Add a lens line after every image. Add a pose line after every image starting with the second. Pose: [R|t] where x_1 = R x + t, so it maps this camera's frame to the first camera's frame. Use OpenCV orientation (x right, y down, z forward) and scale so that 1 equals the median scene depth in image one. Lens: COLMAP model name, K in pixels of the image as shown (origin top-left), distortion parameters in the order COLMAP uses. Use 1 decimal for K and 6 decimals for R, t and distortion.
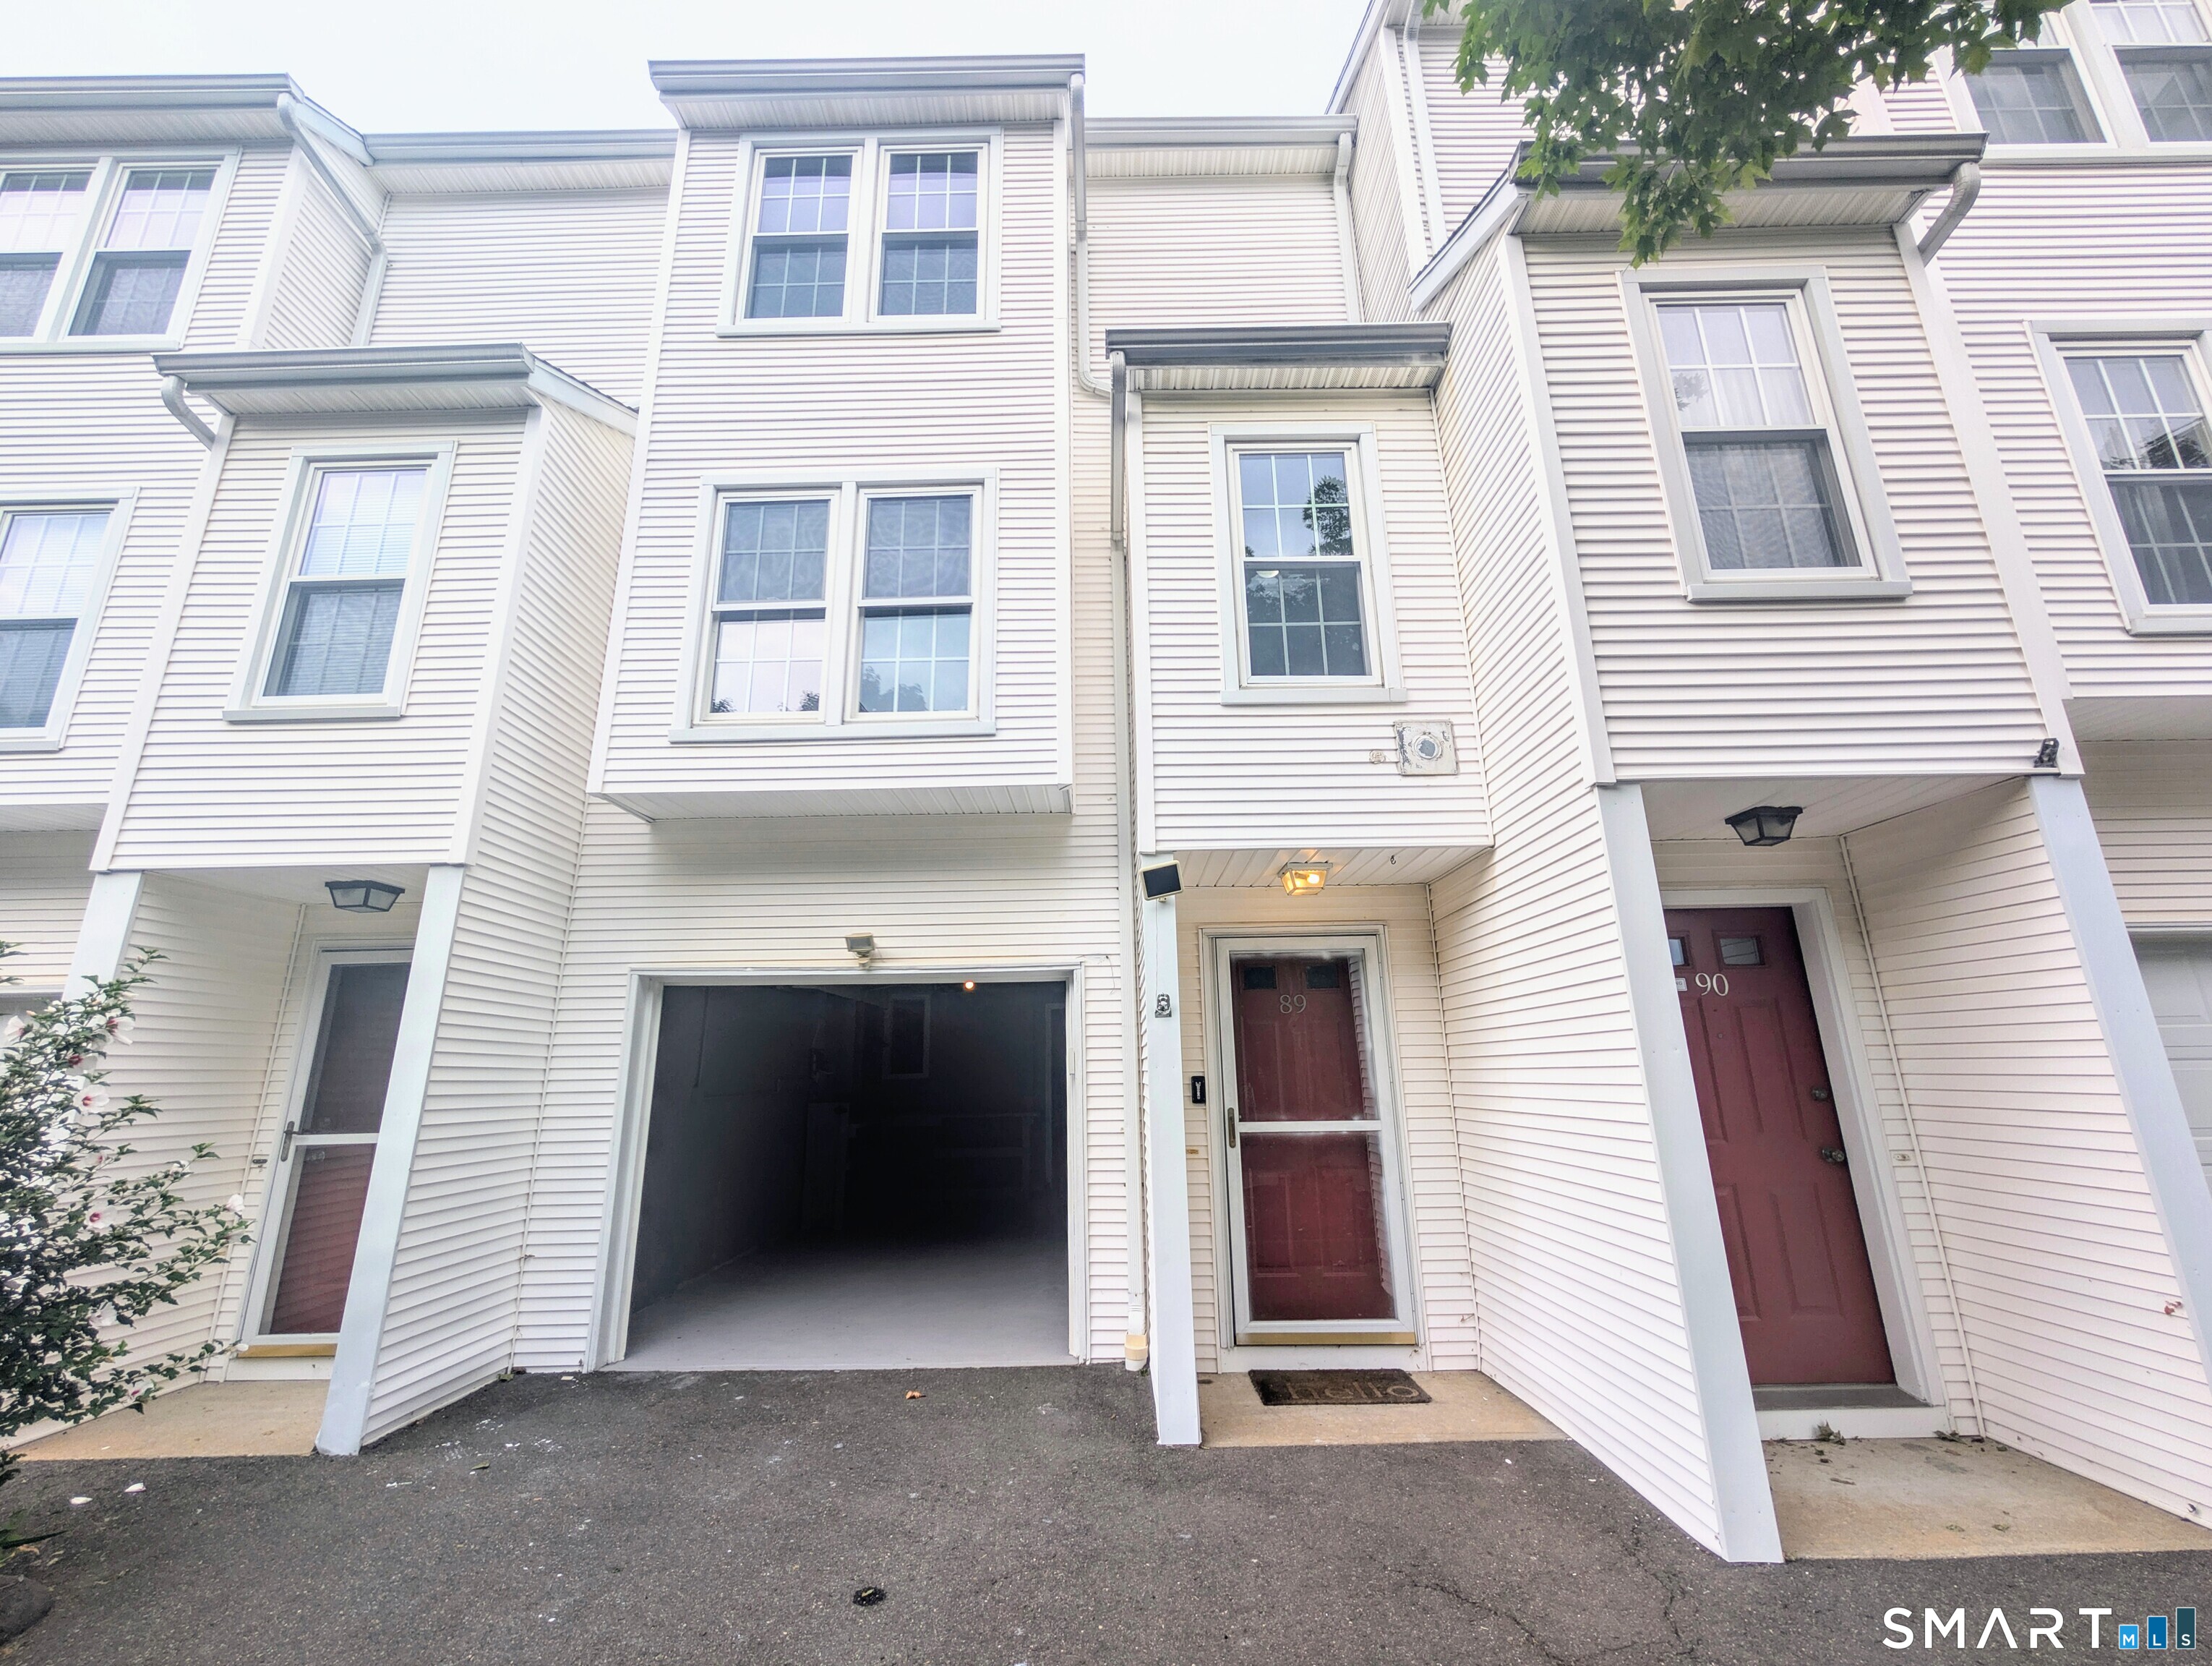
lens RADIAL K [[865.3, 0, 1100.7], [0, 865.3, 837.0], [0, 0, 1]] dist [0.002424, -0.000668]
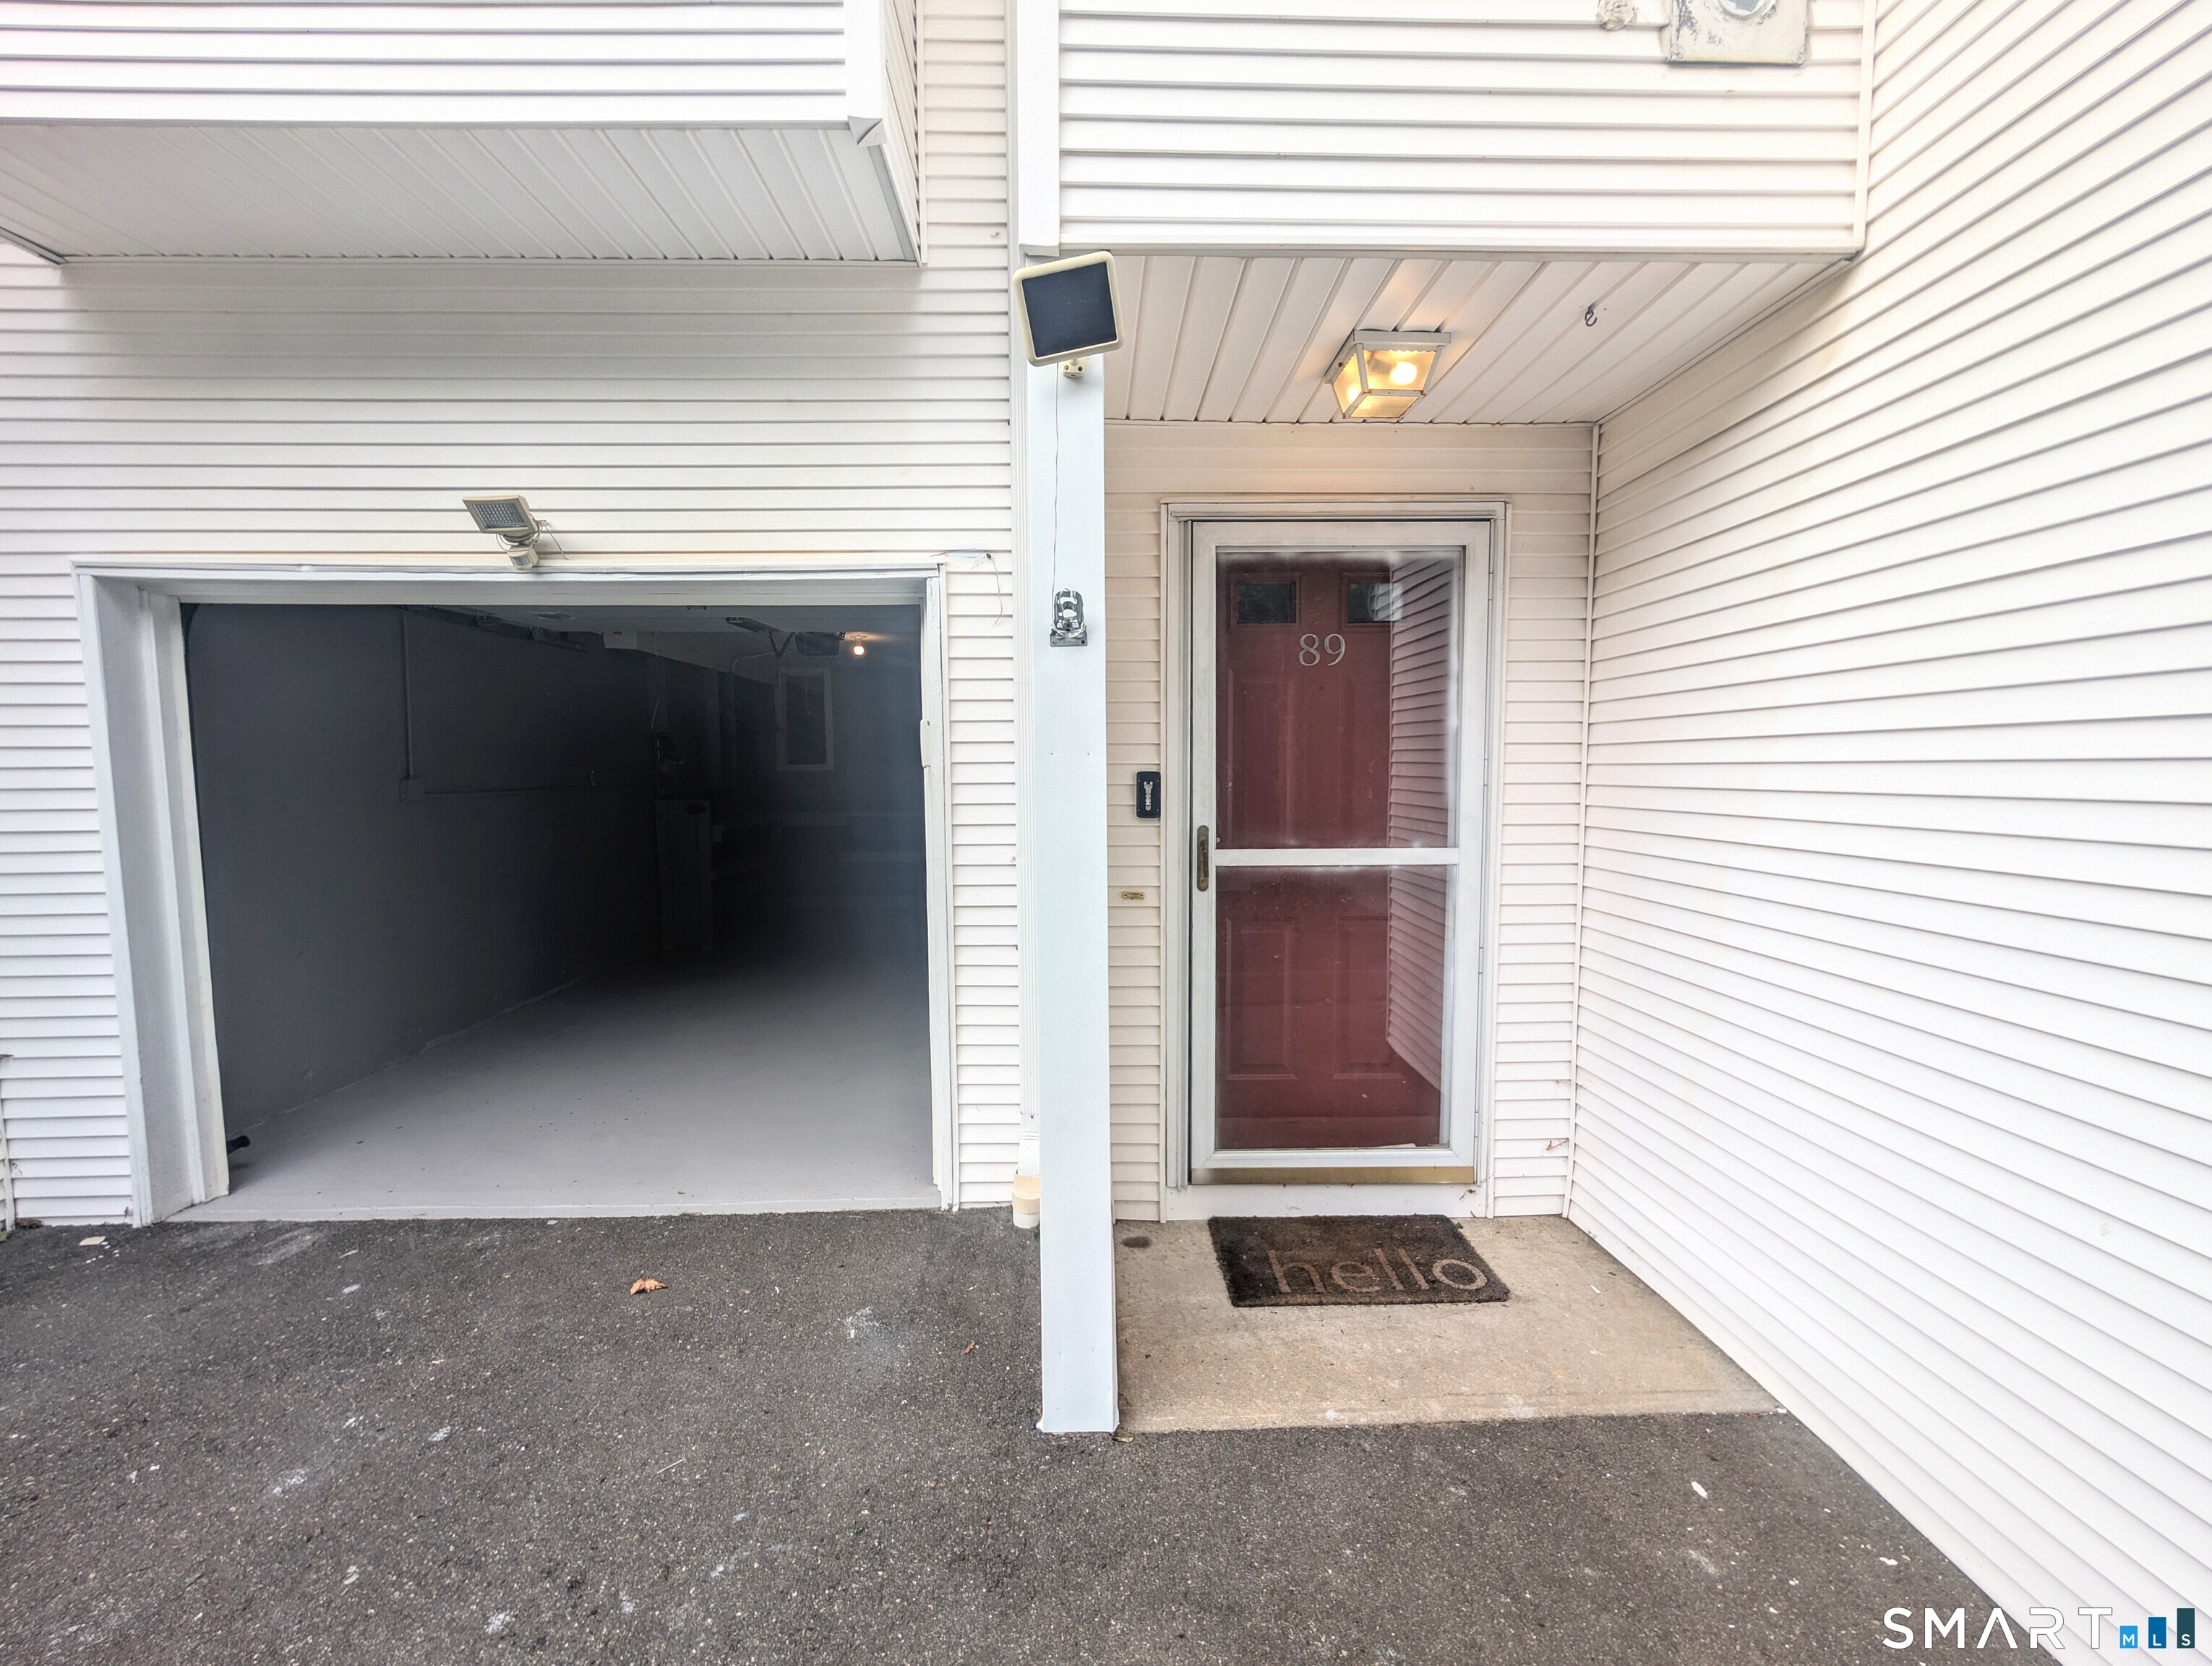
lens RADIAL K [[865.3, 0, 1100.6], [0, 865.3, 828.9], [0, 0, 1]] dist [0.002424, -0.000668]
pose [[0.999439, 0.006872, 0.032793, 0.068223], [-0.017364, 0.943282, 0.331539, 0.135085], [-0.028655, -0.331923, 0.942871, 0.492934]]
